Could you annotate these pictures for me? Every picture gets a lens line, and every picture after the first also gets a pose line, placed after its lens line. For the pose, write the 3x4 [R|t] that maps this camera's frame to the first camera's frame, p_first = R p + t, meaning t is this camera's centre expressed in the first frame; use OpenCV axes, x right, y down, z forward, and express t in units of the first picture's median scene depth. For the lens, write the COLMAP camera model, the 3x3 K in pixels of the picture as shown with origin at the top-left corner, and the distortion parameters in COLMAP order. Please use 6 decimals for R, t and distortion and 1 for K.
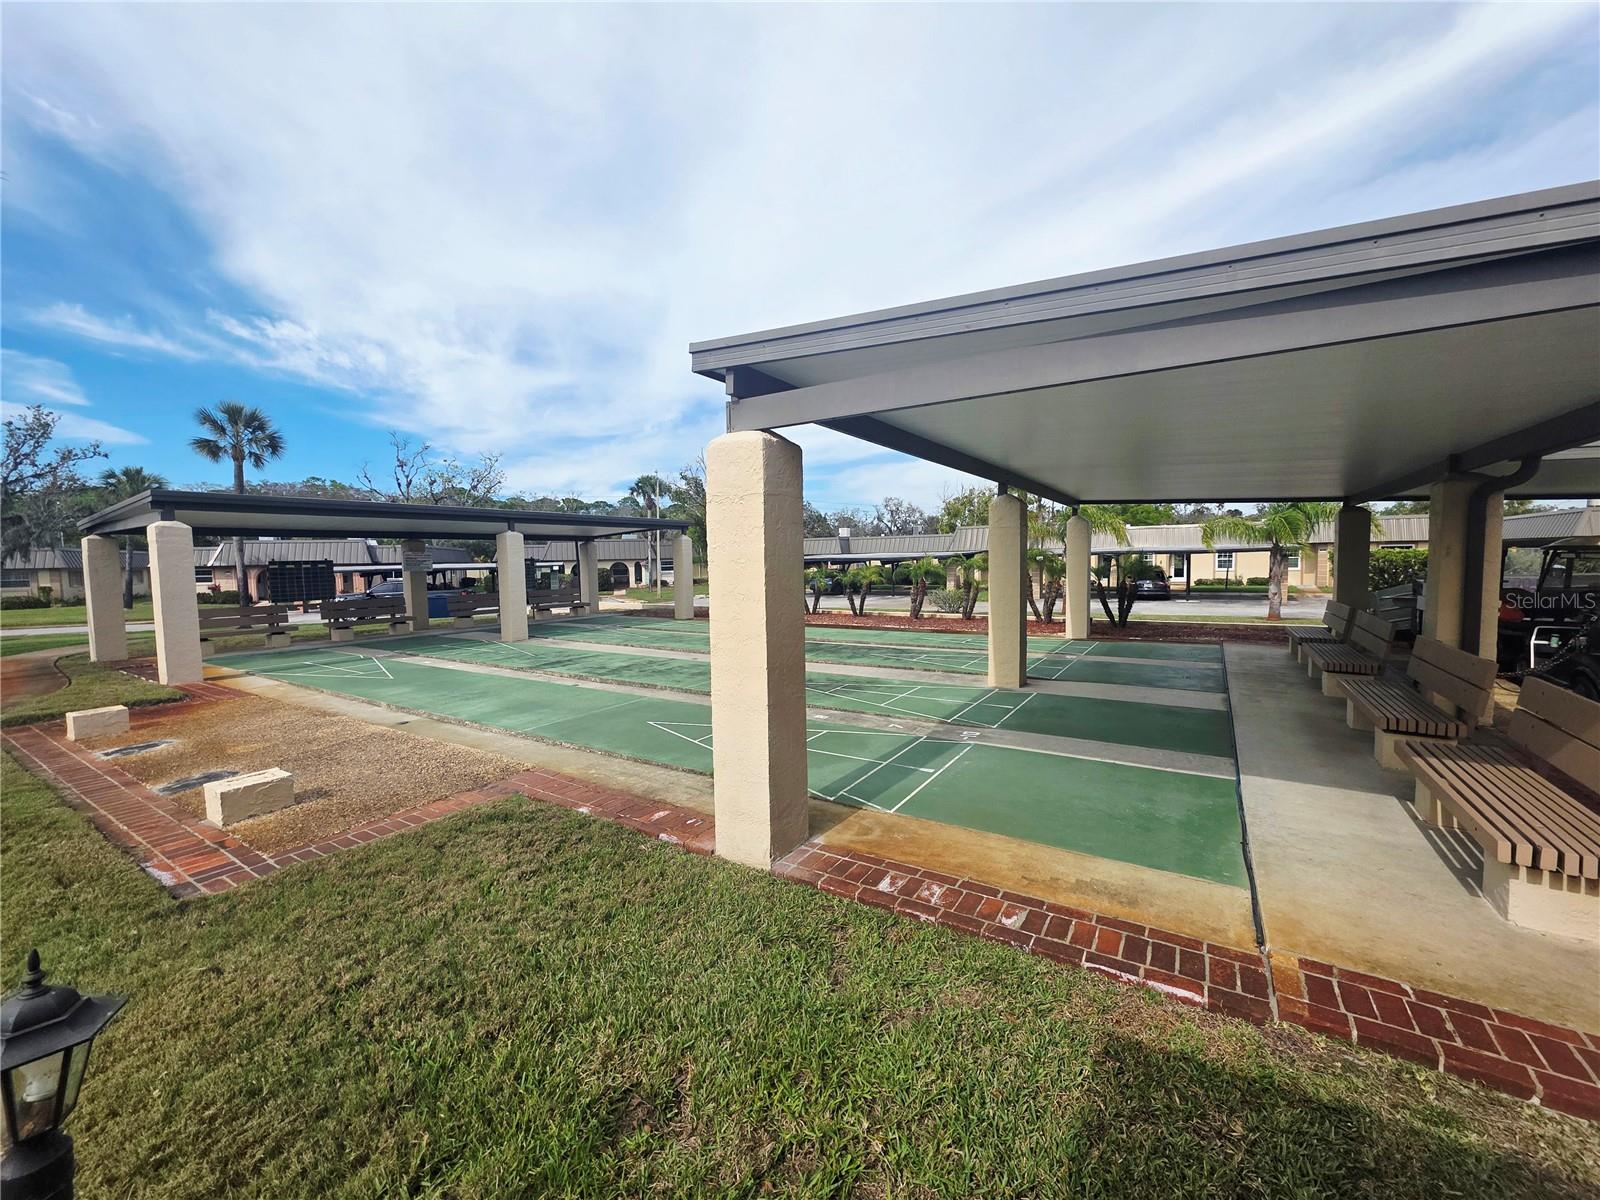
lens RADIAL K [[636.7, 0, 792.2], [0, 636.7, 595.7], [0, 0, 1]] dist [0.001360, 0.000255]
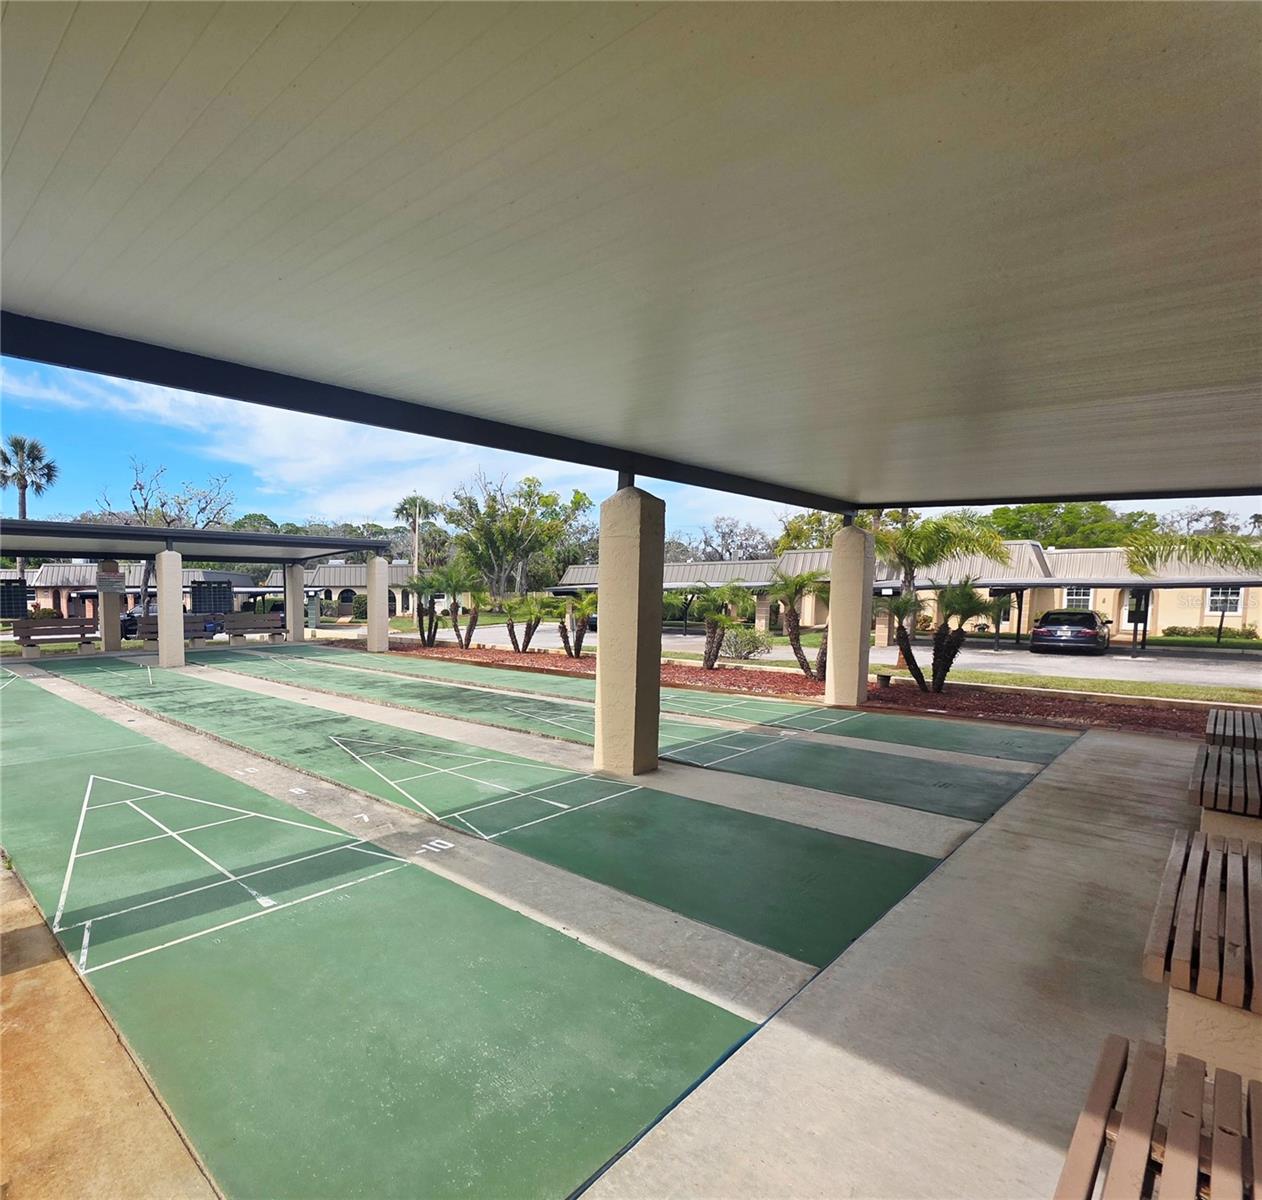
lens RADIAL K [[605.1, 0, 631.7], [0, 605.1, 643.0], [0, 0, 1]] dist [0.002960, -0.000069]
pose [[0.951393, 0.039536, -0.305430, 0.402002], [-0.033344, 0.999119, 0.025466, -0.008323], [0.306168, -0.014044, 0.951874, 0.290054]]
